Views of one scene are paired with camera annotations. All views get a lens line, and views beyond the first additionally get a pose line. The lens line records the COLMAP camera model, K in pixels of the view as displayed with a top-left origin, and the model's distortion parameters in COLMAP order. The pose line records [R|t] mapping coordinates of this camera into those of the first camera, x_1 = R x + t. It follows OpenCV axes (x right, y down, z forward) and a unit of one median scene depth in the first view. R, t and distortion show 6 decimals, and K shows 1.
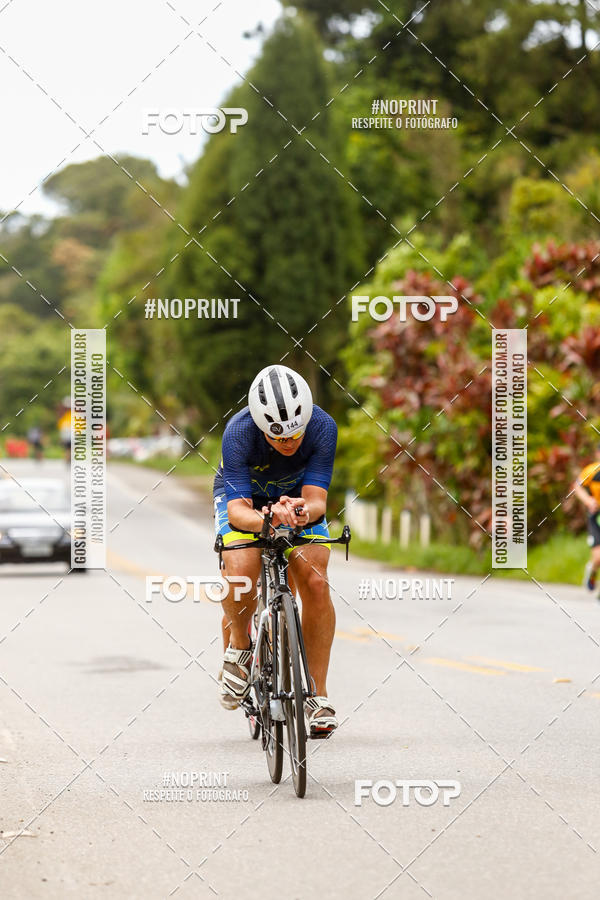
lens RADIAL K [[6185.1, 0, 300.0], [0, 6185.1, 450.0], [0, 0, 1]] dist [0.902400, -28.156525]
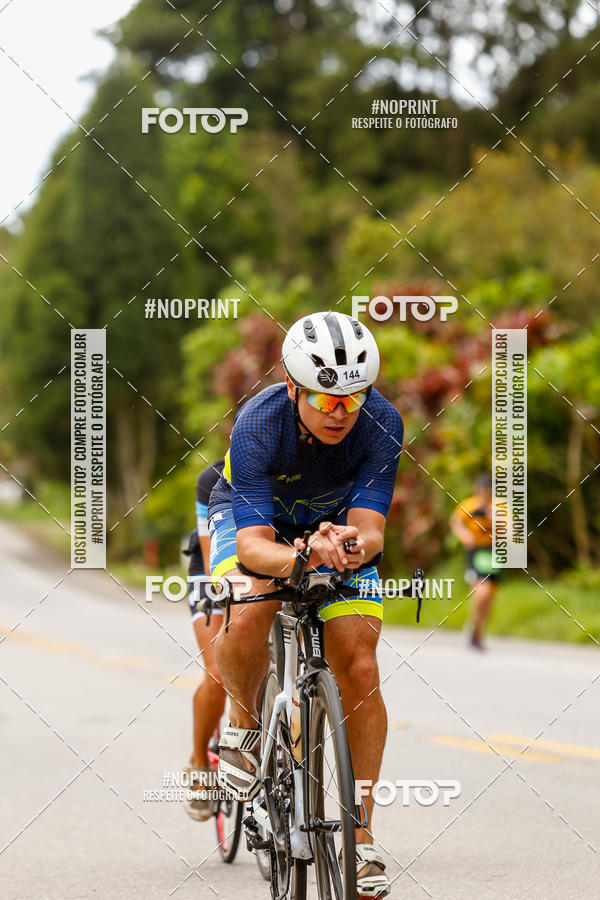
lens RADIAL K [[6185.1, 0, 300.0], [0, 6185.1, 450.0], [0, 0, 1]] dist [0.902400, -28.156525]
pose [[0.999611, -0.005504, 0.027332, -0.021467], [0.005710, 0.999956, -0.007444, 0.004296], [-0.027290, 0.007597, 0.999599, 0.320468]]
